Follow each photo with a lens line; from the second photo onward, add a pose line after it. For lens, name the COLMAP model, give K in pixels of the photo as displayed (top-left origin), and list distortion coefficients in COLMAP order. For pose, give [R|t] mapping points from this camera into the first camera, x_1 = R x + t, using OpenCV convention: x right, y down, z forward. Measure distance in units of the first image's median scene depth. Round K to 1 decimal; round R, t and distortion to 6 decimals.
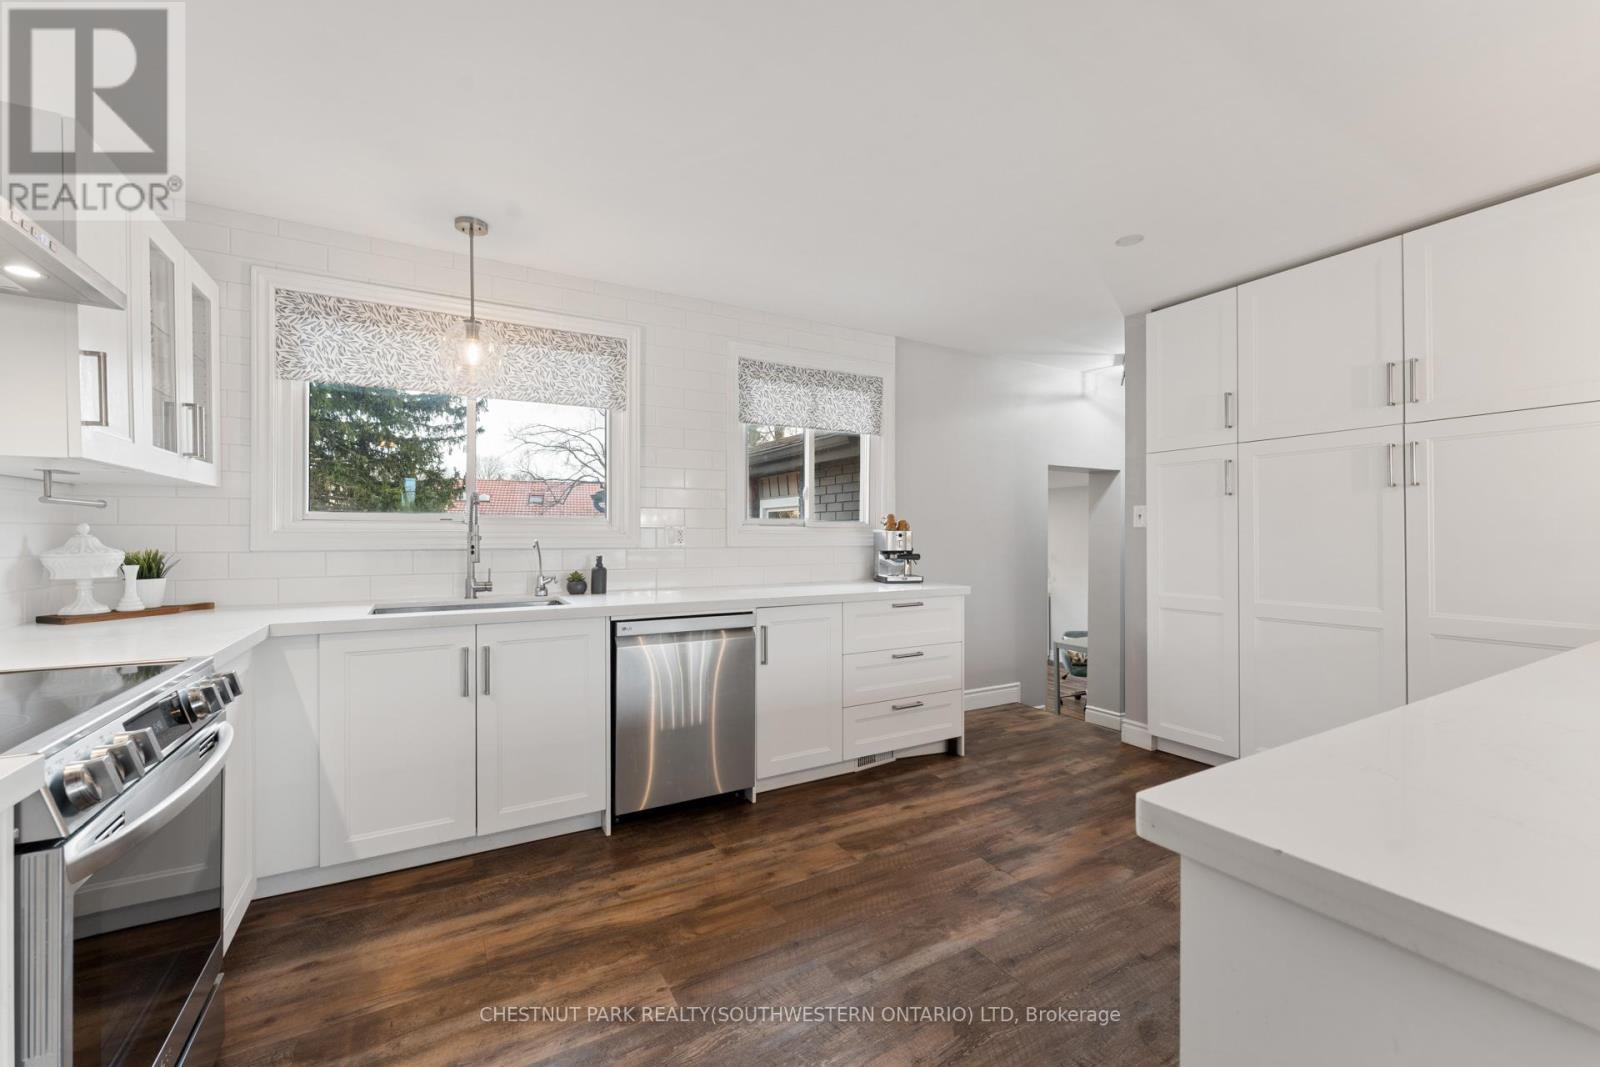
lens RADIAL K [[646.5, 0, 790.4], [0, 646.5, 532.9], [0, 0, 1]] dist [0.000666, -0.000145]
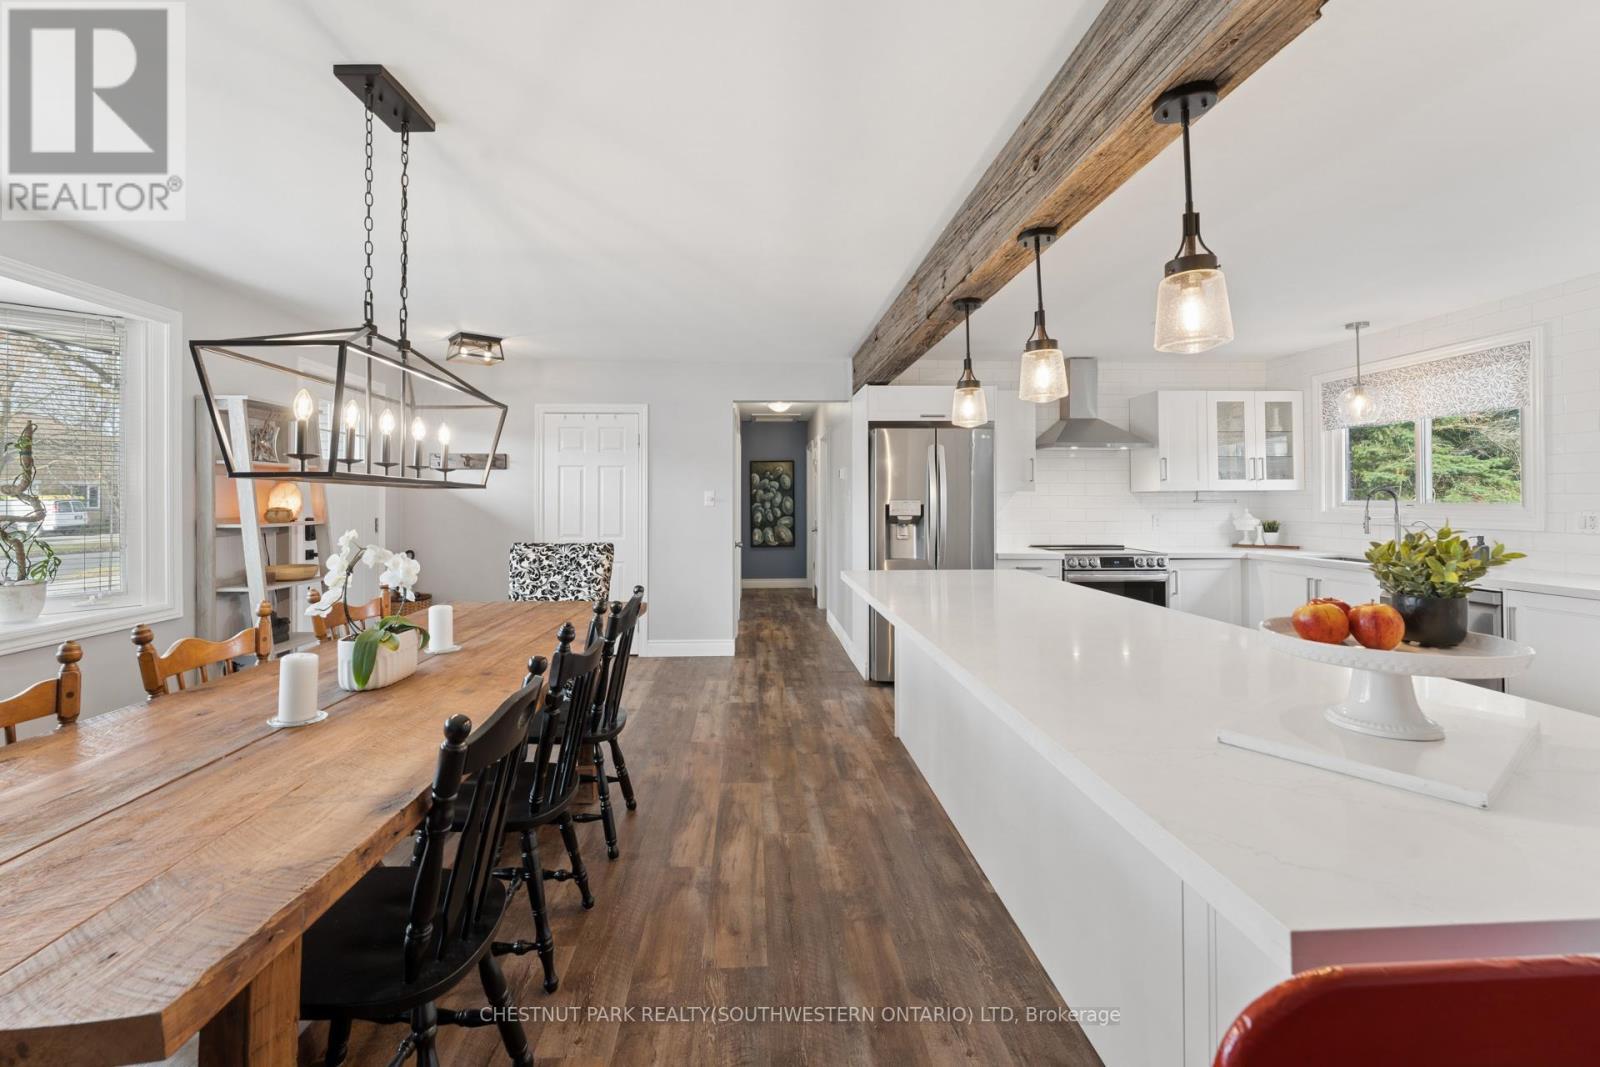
lens RADIAL K [[704.0, 0, 793.4], [0, 704.0, 497.3], [0, 0, 1]] dist [-0.001135, 0.000875]
pose [[-0.435561, -0.003688, -0.900152, 1.696996], [-0.000793, 0.999993, -0.003713, -0.036257], [0.900159, -0.000903, -0.435561, 0.494642]]
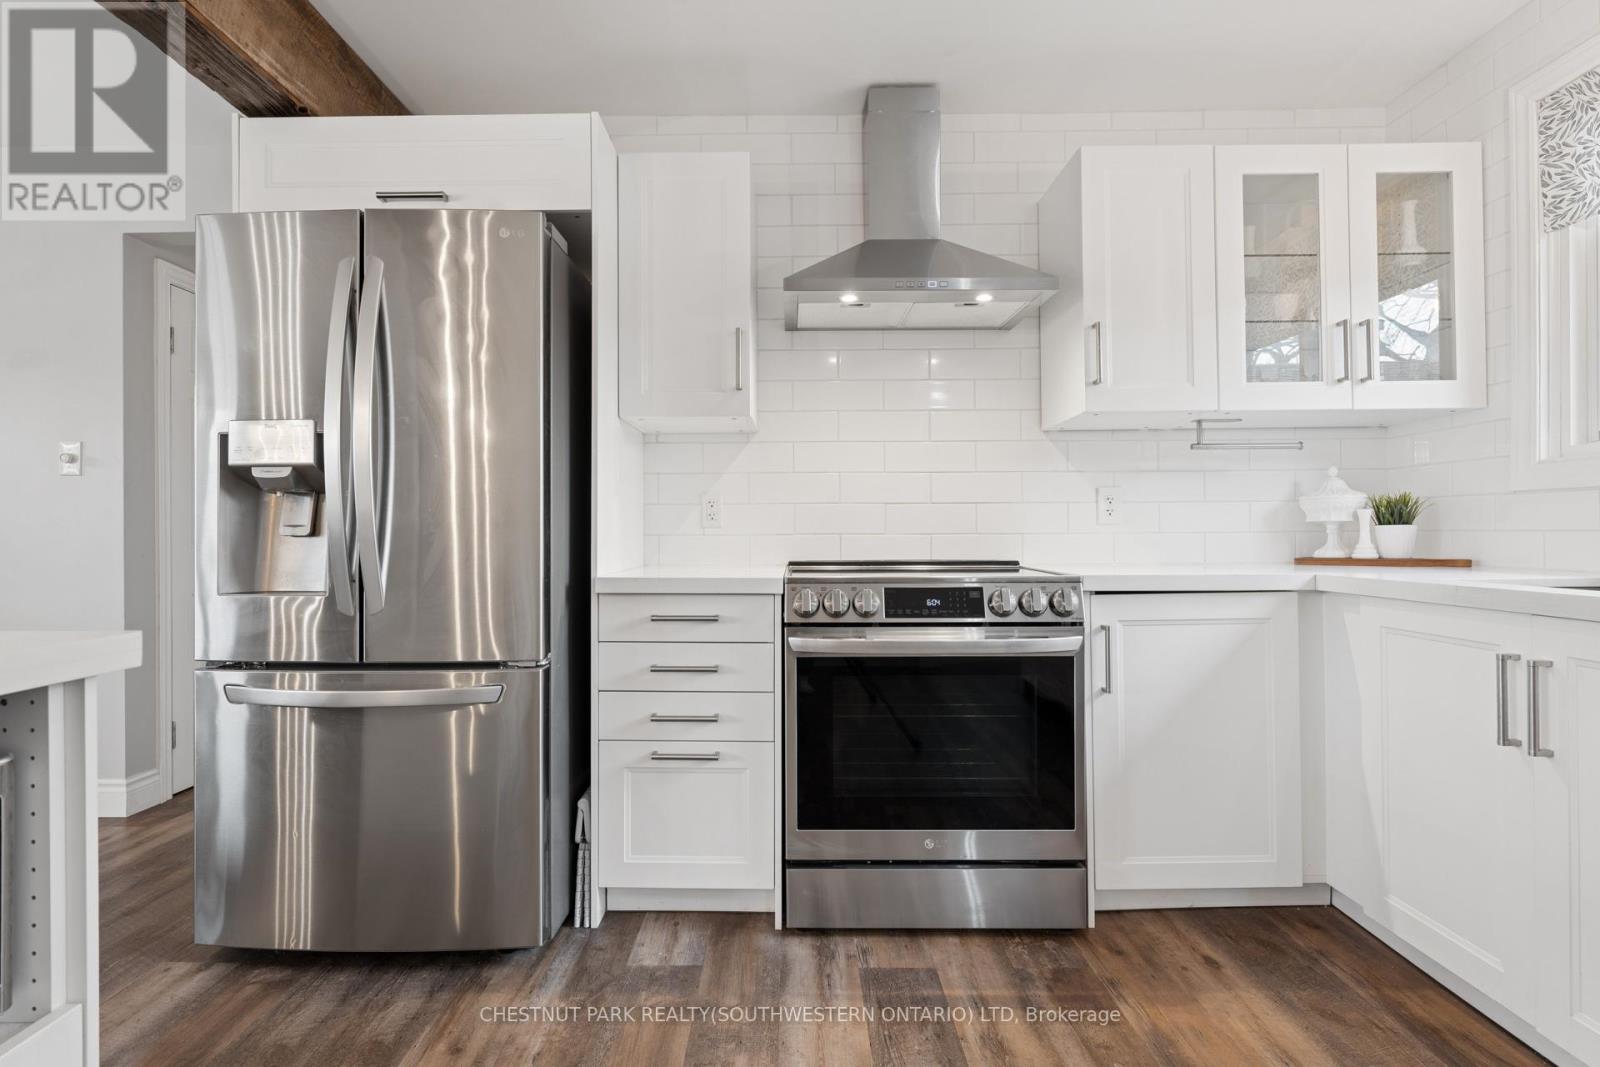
lens RADIAL K [[832.4, 0, 798.4], [0, 832.4, 538.9], [0, 0, 1]] dist [-0.001839, -0.000879]
pose [[-0.488248, 0.008134, -0.872667, 0.331801], [0.004673, 0.999967, 0.006706, 0.067498], [0.872693, -0.000804, -0.488270, 0.734685]]
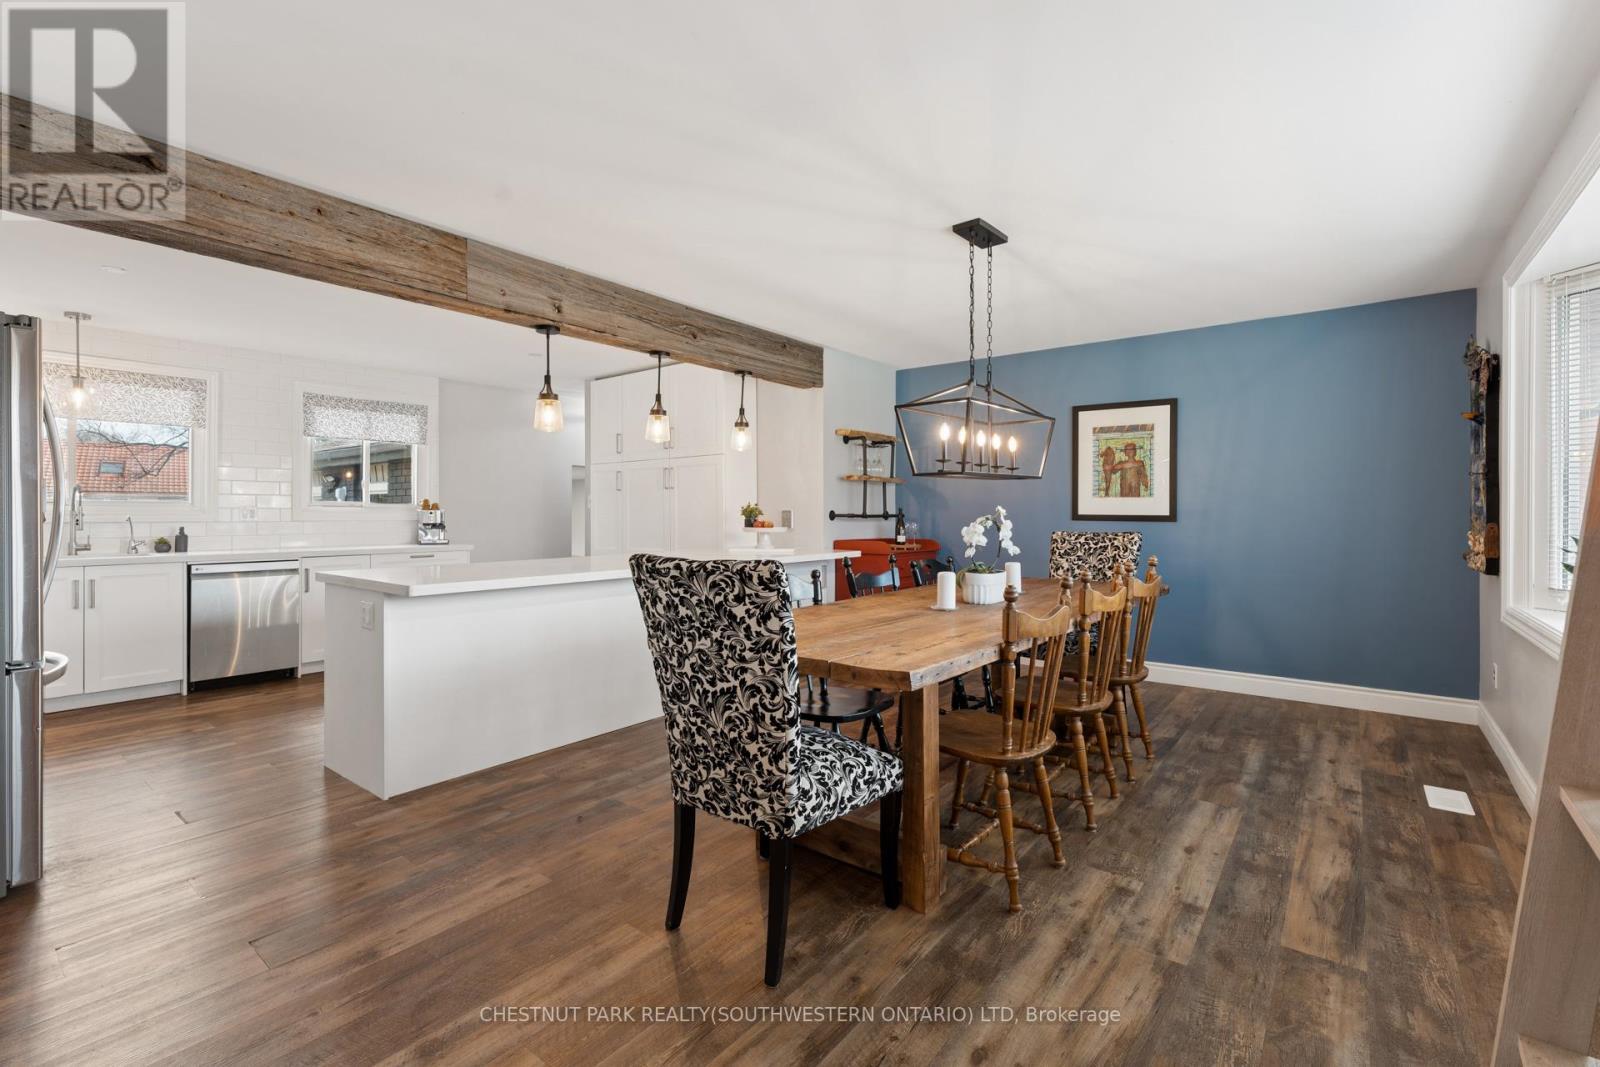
lens RADIAL K [[704.0, 0, 781.6], [0, 704.0, 509.4], [0, 0, 1]] dist [-0.001135, 0.000875]
pose [[0.925836, 0.001210, 0.377923, 0.440254], [0.000290, 0.999992, -0.003912, 0.002405], [-0.377925, 0.003731, 0.925829, -1.215544]]
